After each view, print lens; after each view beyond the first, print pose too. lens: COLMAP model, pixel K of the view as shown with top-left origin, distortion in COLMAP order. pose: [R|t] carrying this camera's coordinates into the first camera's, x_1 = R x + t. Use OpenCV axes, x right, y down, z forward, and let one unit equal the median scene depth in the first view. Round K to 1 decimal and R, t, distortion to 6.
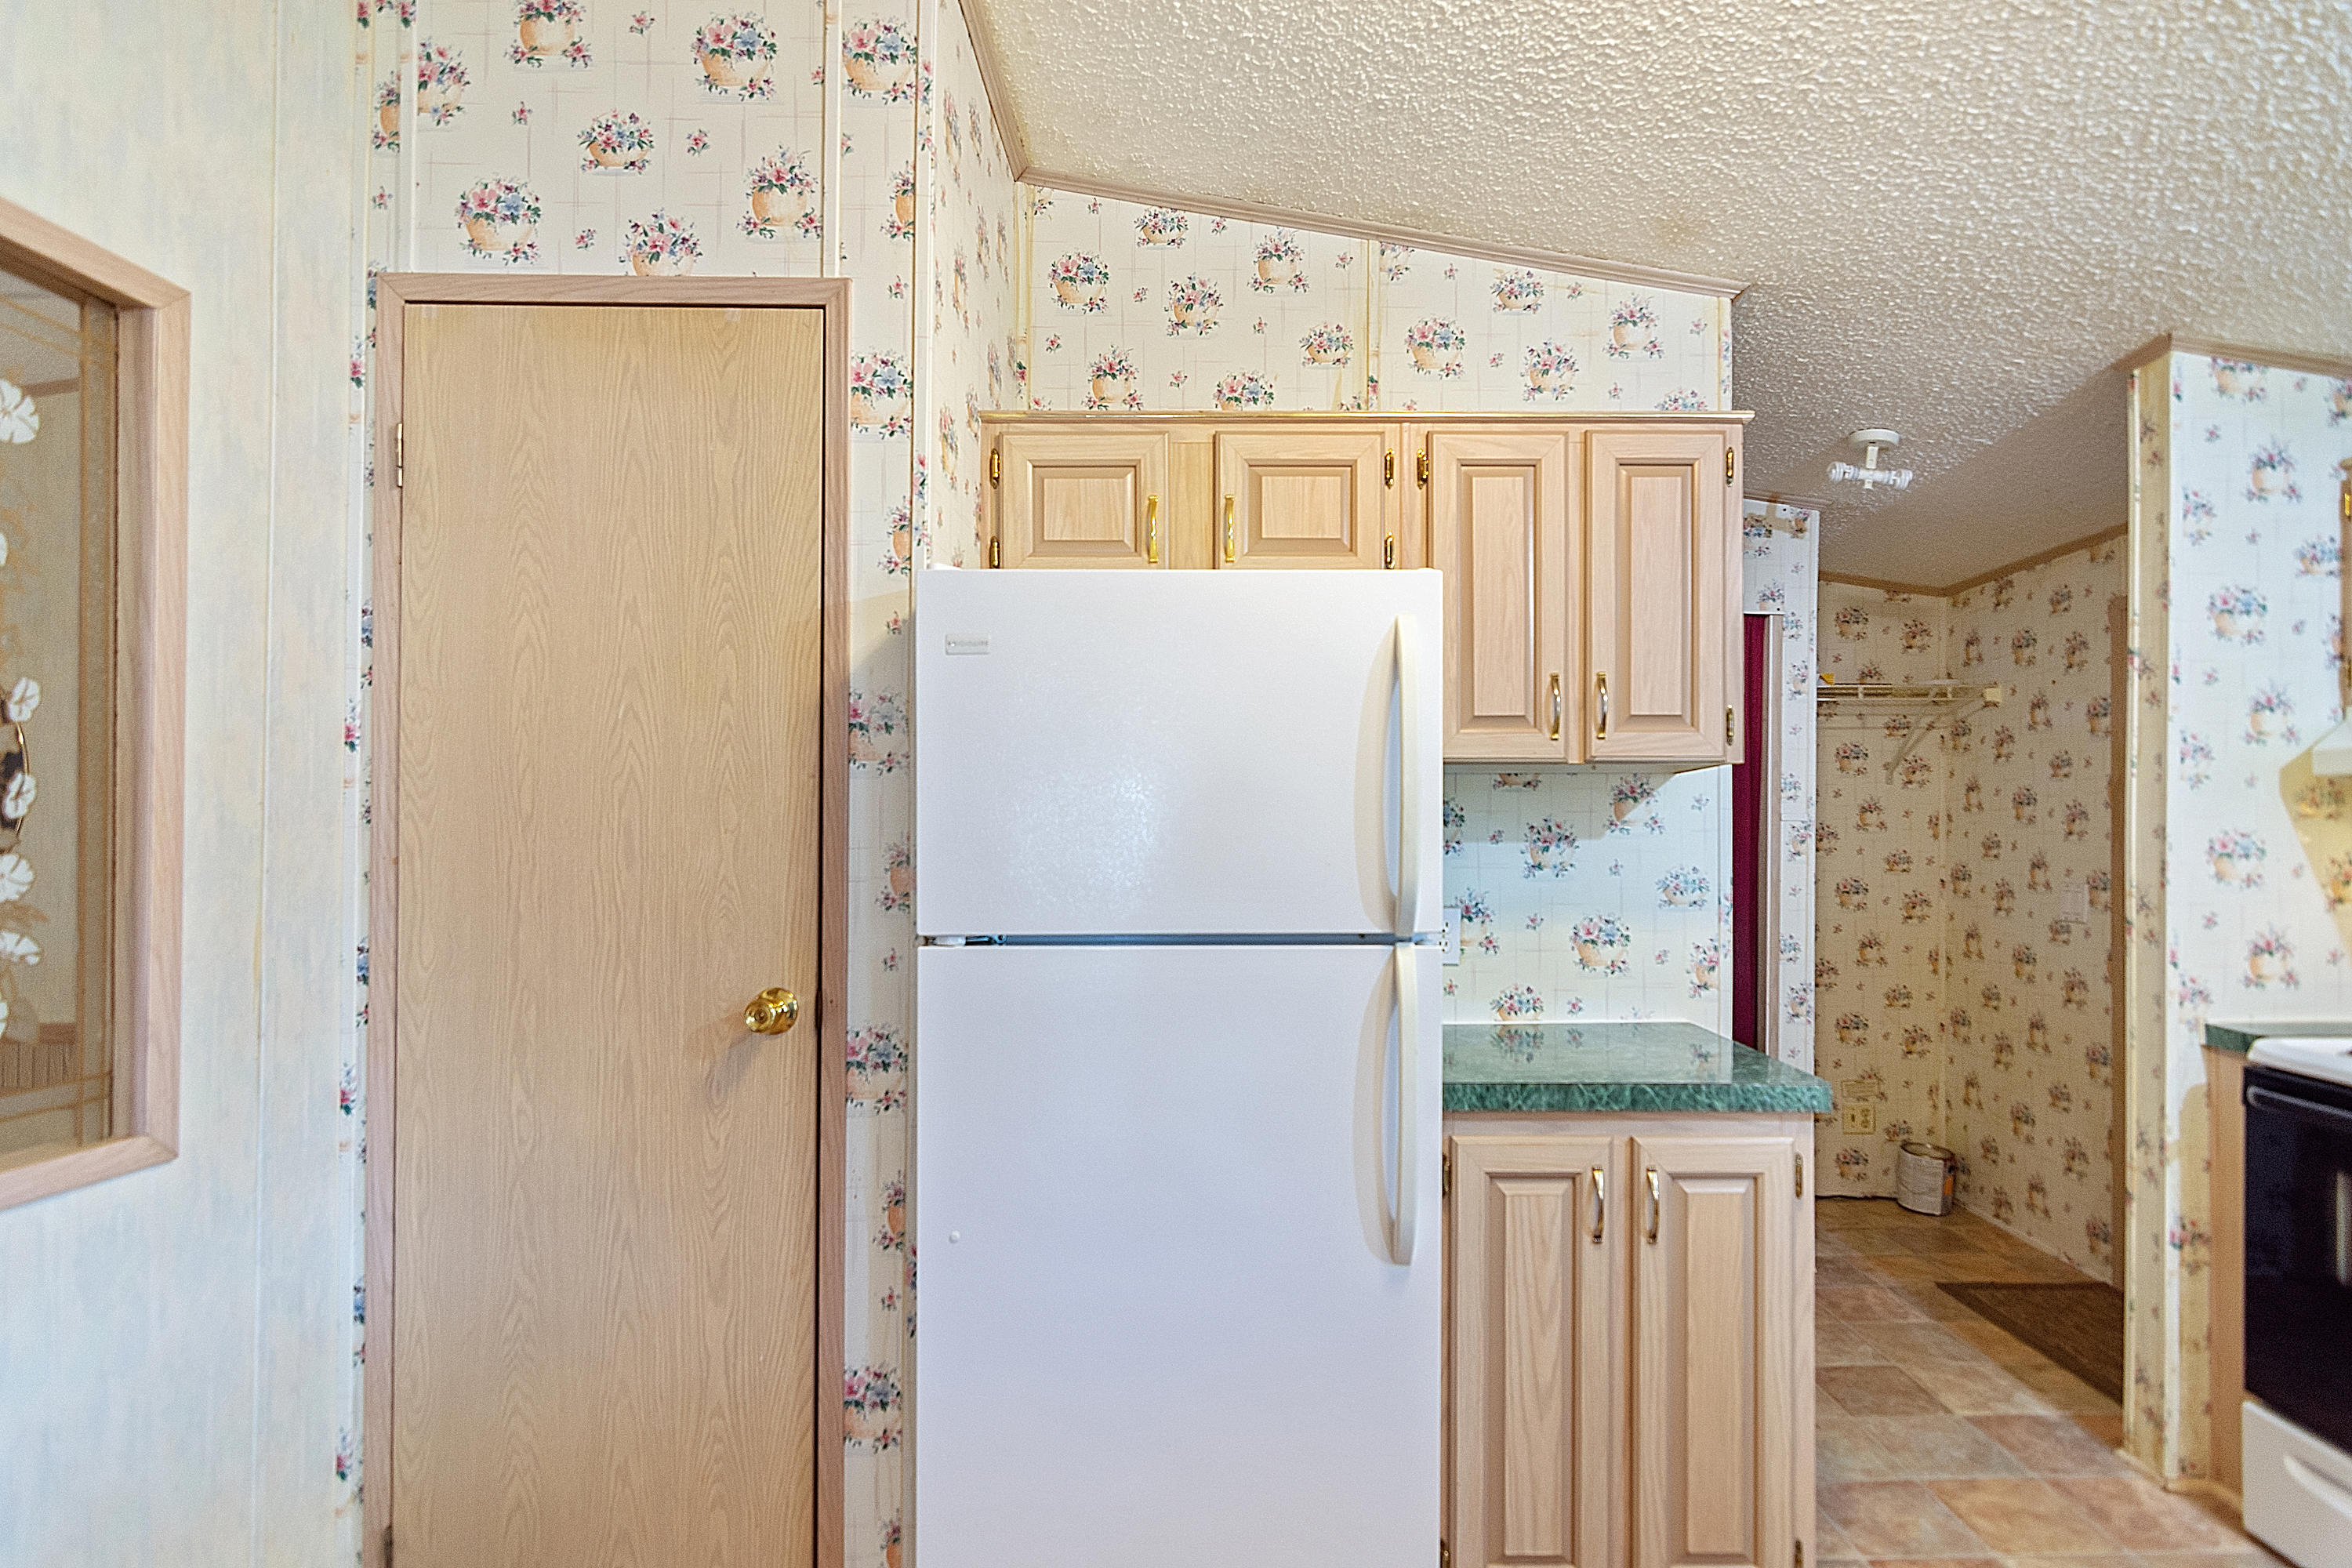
lens RADIAL K [[1188.7, 0, 1292.6], [0, 1188.7, 831.7], [0, 0, 1]] dist [0.000411, 0.000672]
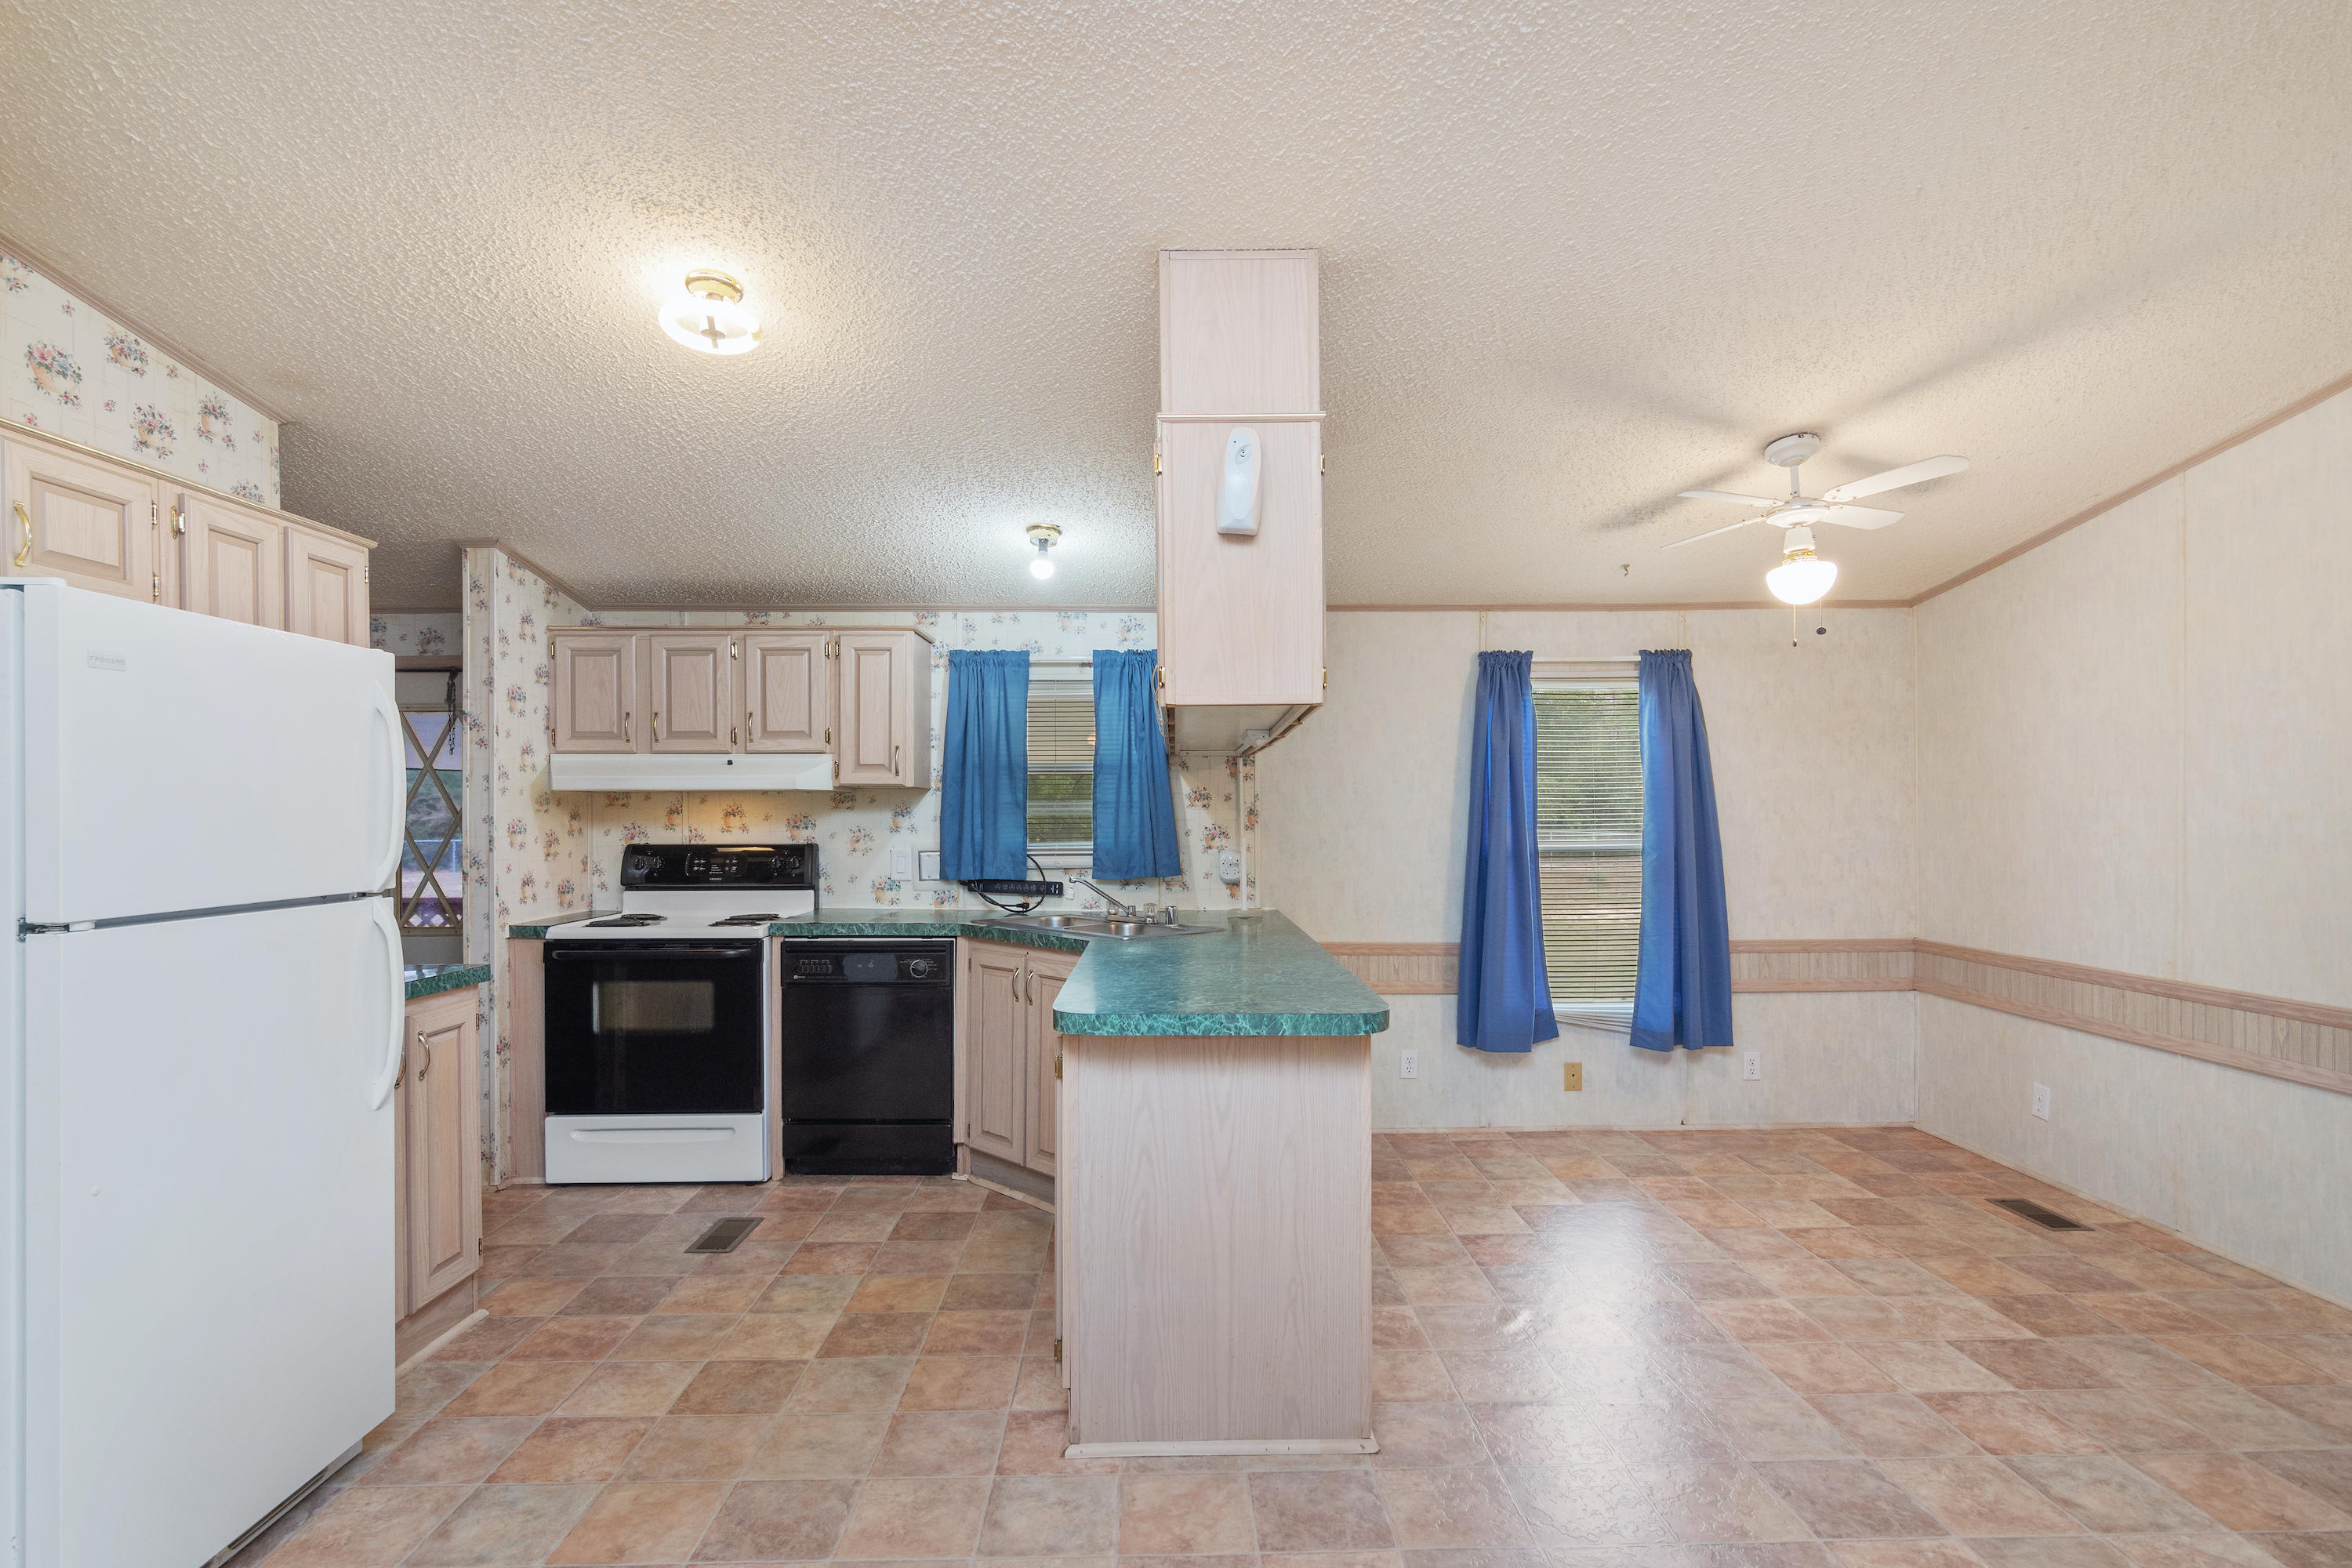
lens RADIAL K [[1132.2, 0, 1182.2], [0, 1132.2, 816.7], [0, 0, 1]] dist [-0.004871, 0.000684]
pose [[-0.008397, -0.004383, 0.999955, -0.948571], [0.004620, 0.999980, 0.004422, -0.006715], [-0.999954, 0.004657, -0.008377, -0.007385]]
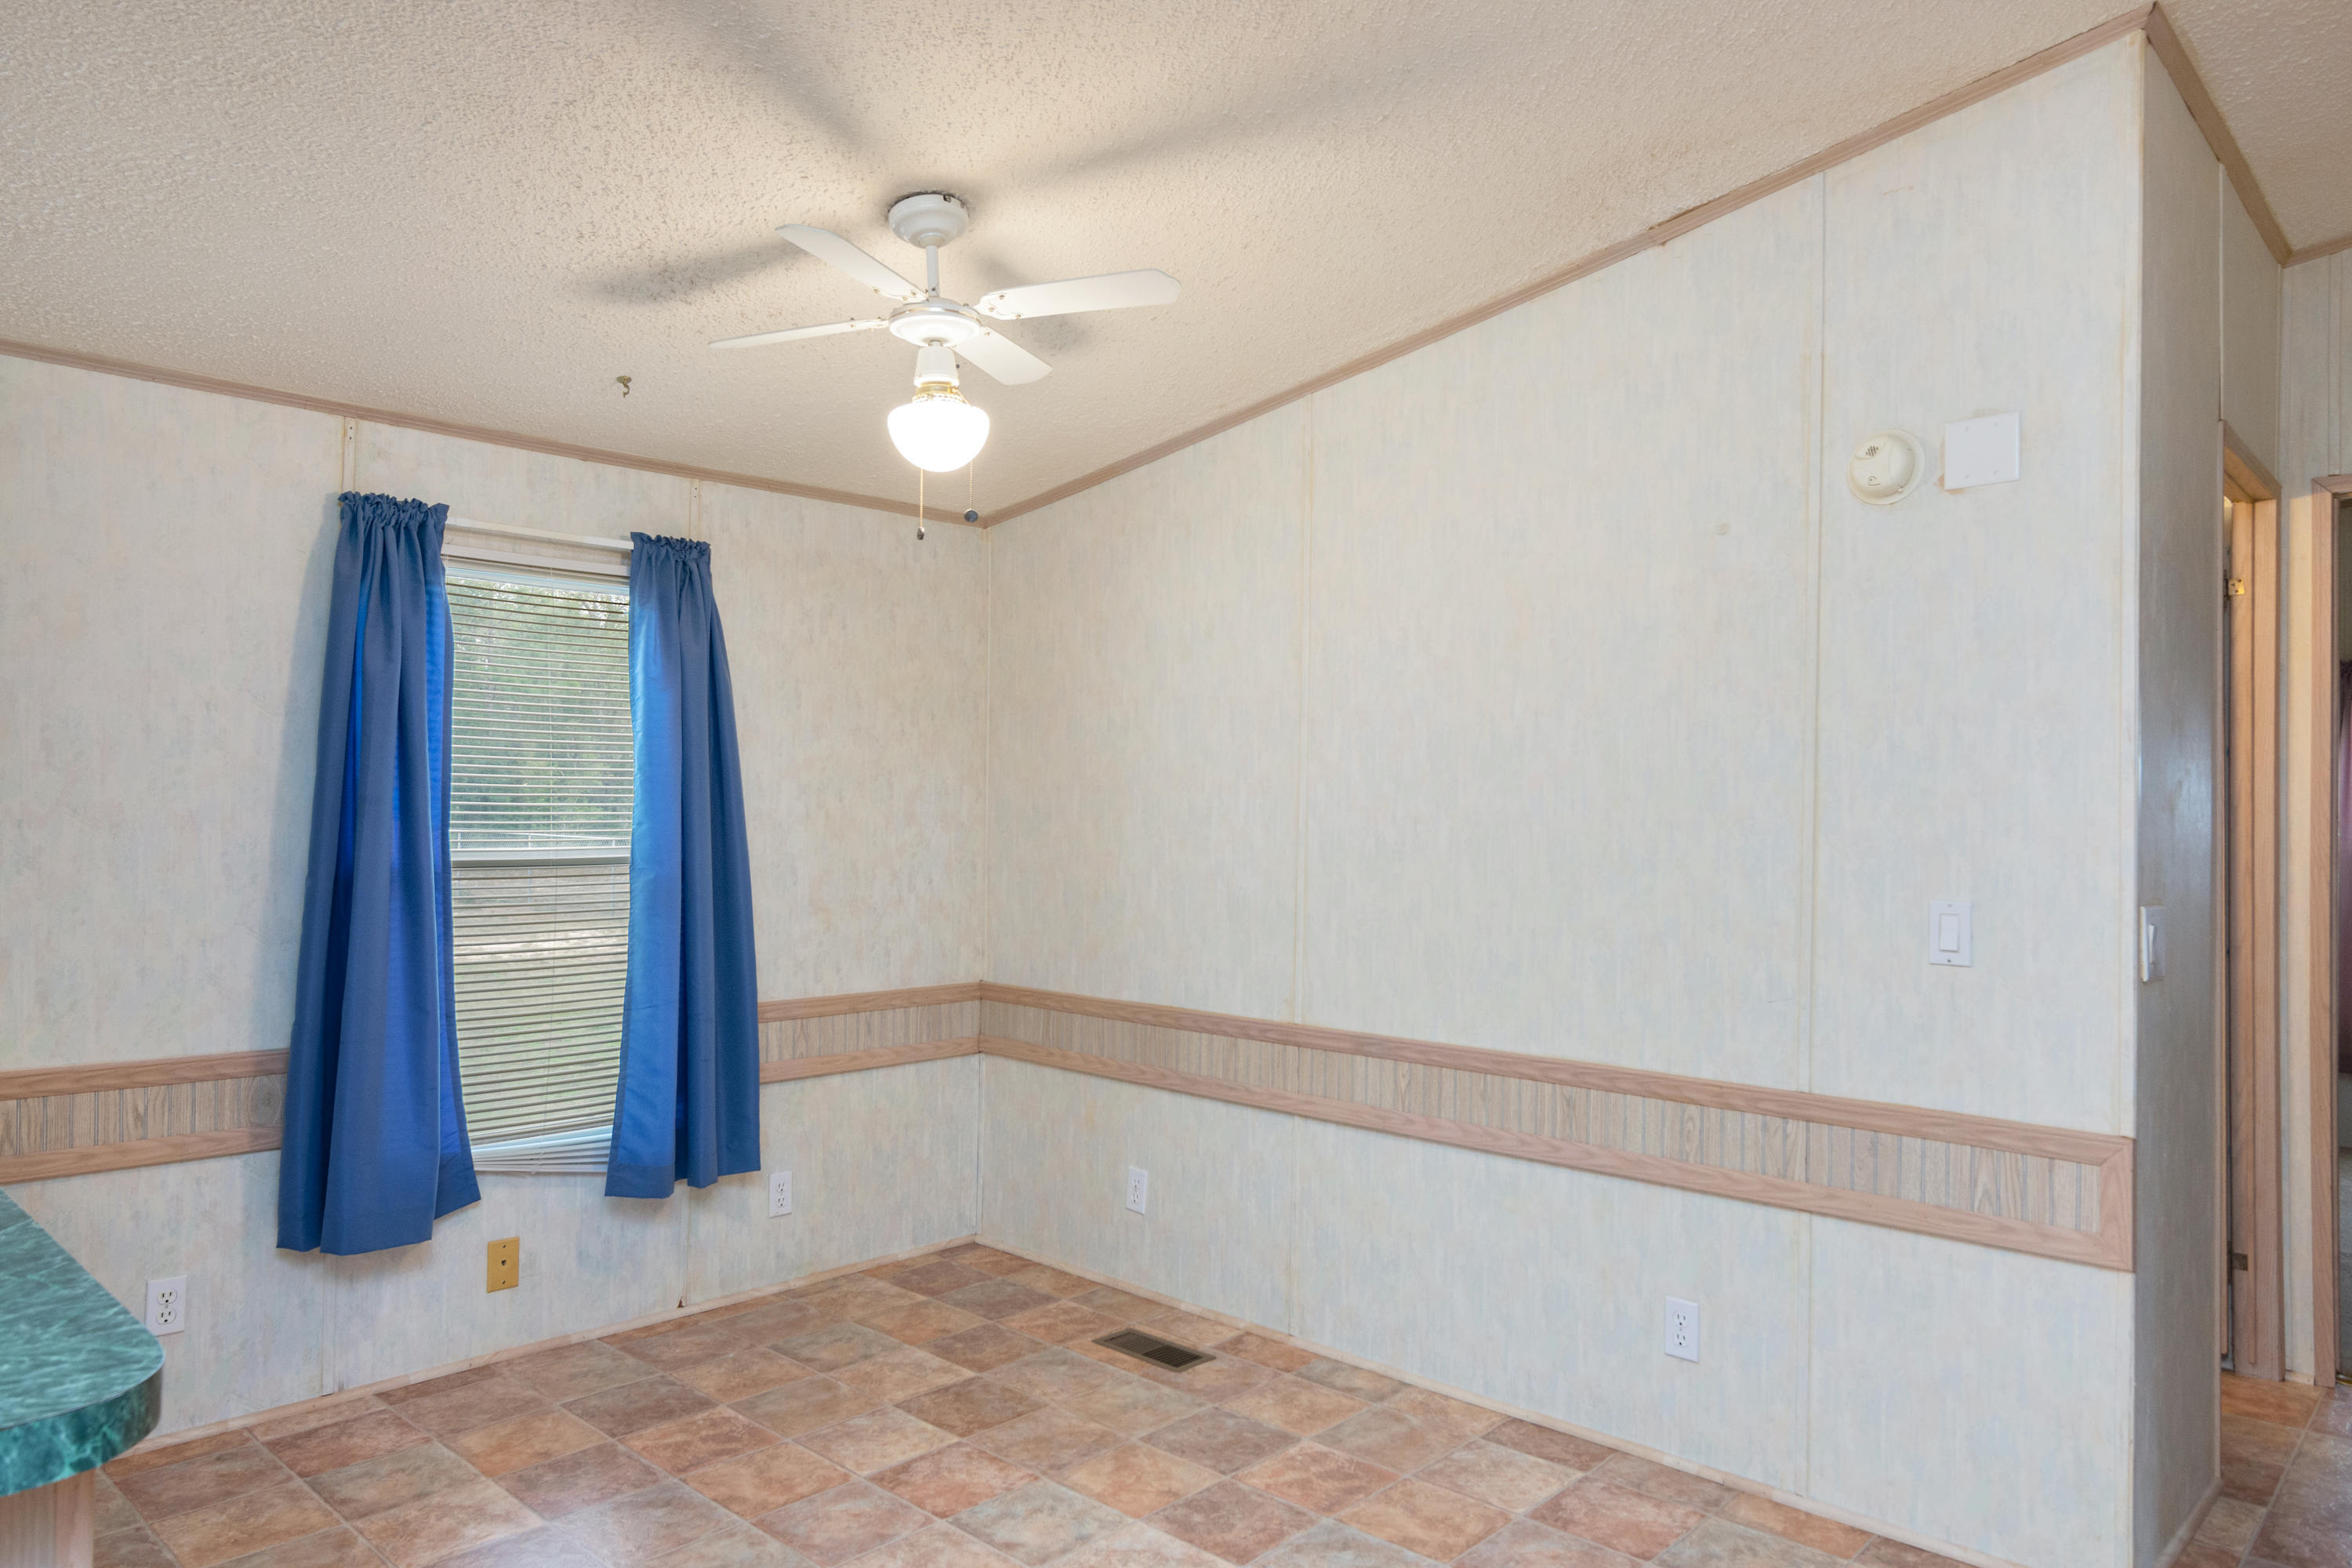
lens RADIAL K [[1539.7, 0, 1175.8], [0, 1539.7, 792.0], [0, 0, 1]] dist [-0.001240, 0.000531]
pose [[-0.714341, -0.002734, 0.699792, -0.499046], [-0.014795, 0.999828, -0.011197, -0.002212], [-0.699641, -0.018352, -0.714259, -0.075882]]
